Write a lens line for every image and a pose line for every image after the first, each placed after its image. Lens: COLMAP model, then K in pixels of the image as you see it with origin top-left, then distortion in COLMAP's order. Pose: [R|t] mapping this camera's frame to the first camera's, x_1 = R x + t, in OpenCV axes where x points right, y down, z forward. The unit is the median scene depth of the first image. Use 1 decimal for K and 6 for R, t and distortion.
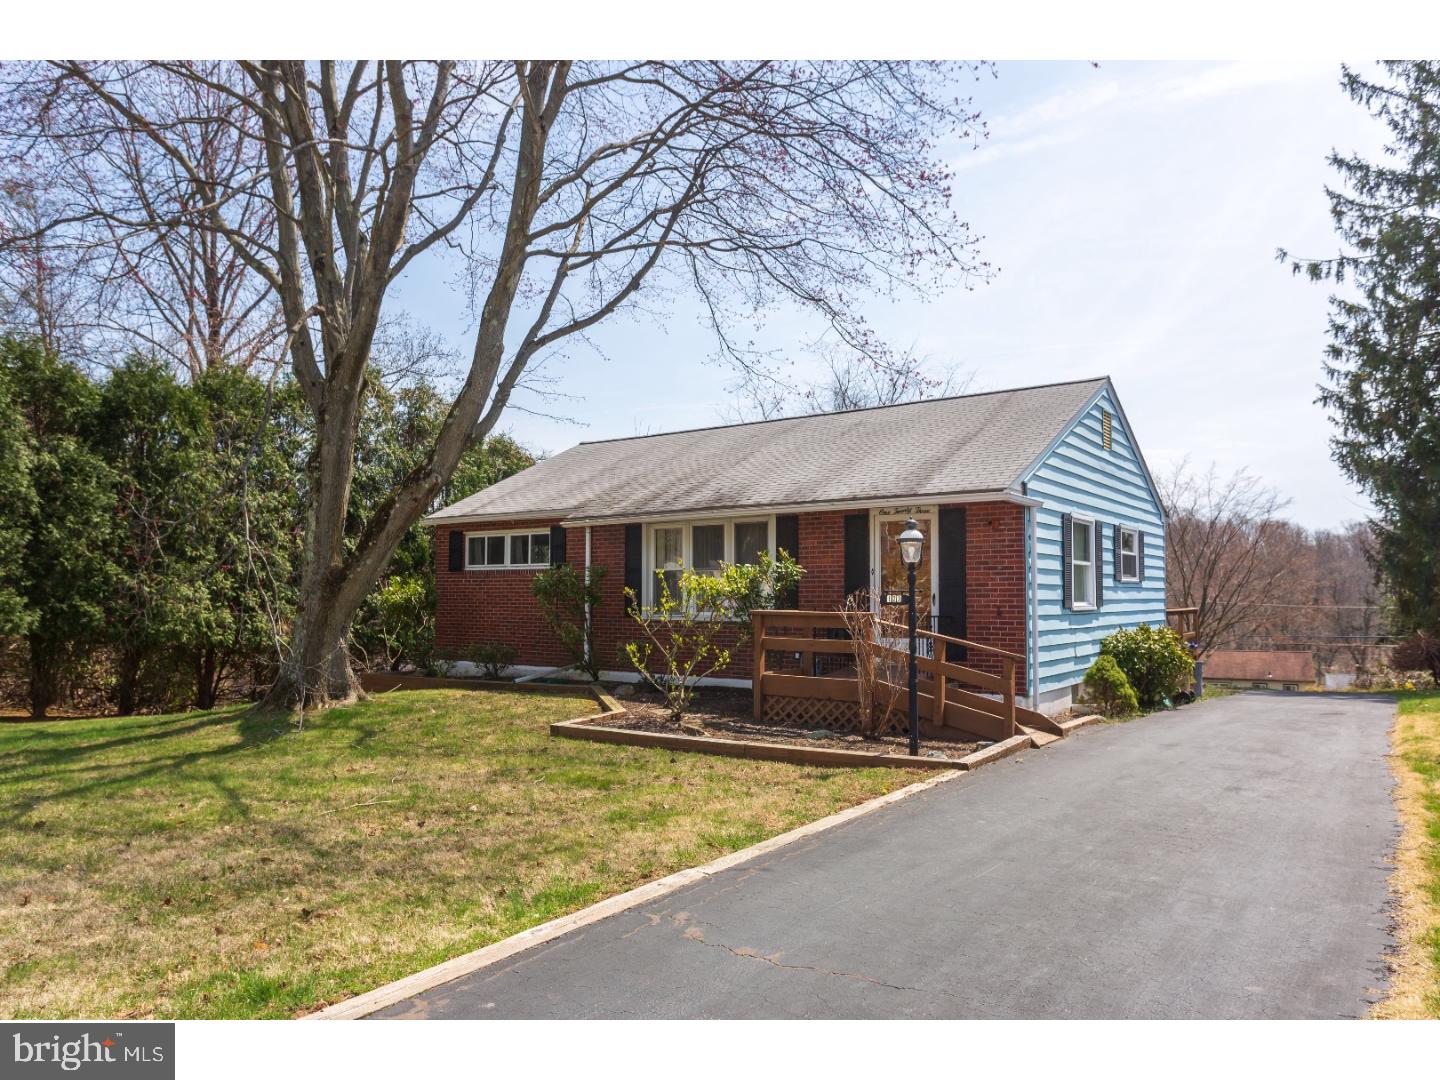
lens RADIAL K [[948.0, 0, 726.7], [0, 948.0, 540.6], [0, 0, 1]] dist [0.002310, 0.000969]
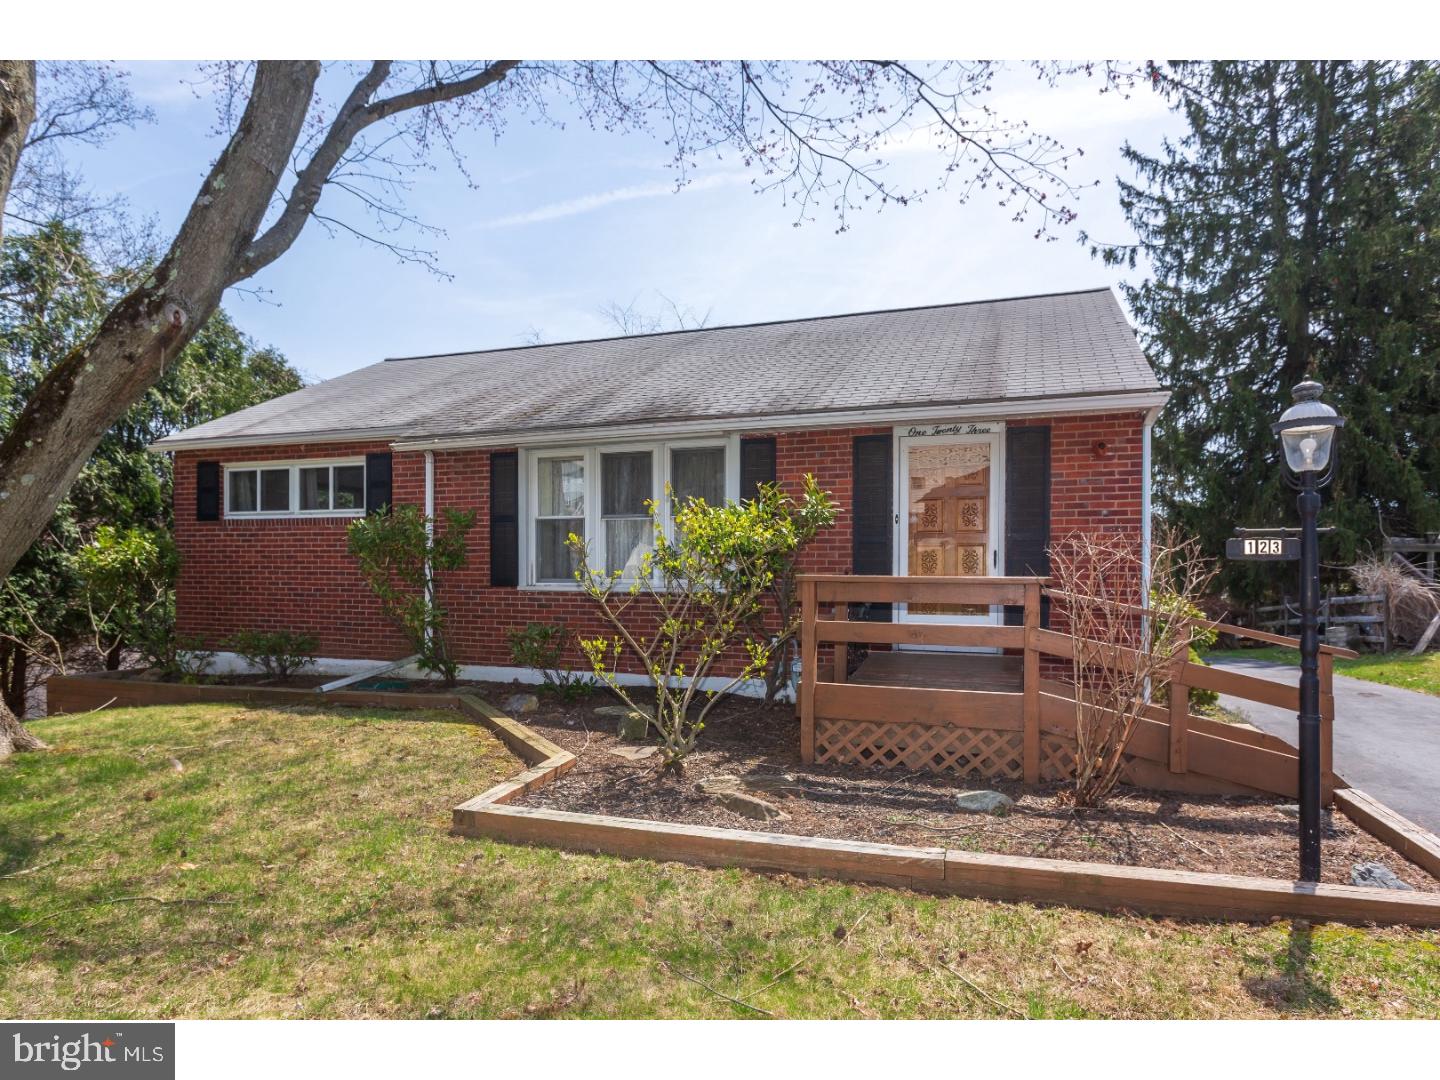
lens RADIAL K [[861.4, 0, 721.2], [0, 861.4, 563.5], [0, 0, 1]] dist [-0.004050, 0.003745]
pose [[0.963732, 0.000925, 0.266871, -0.126008], [-0.015958, 0.998404, 0.054167, 0.030961], [-0.266395, -0.056461, 0.962209, 0.401651]]
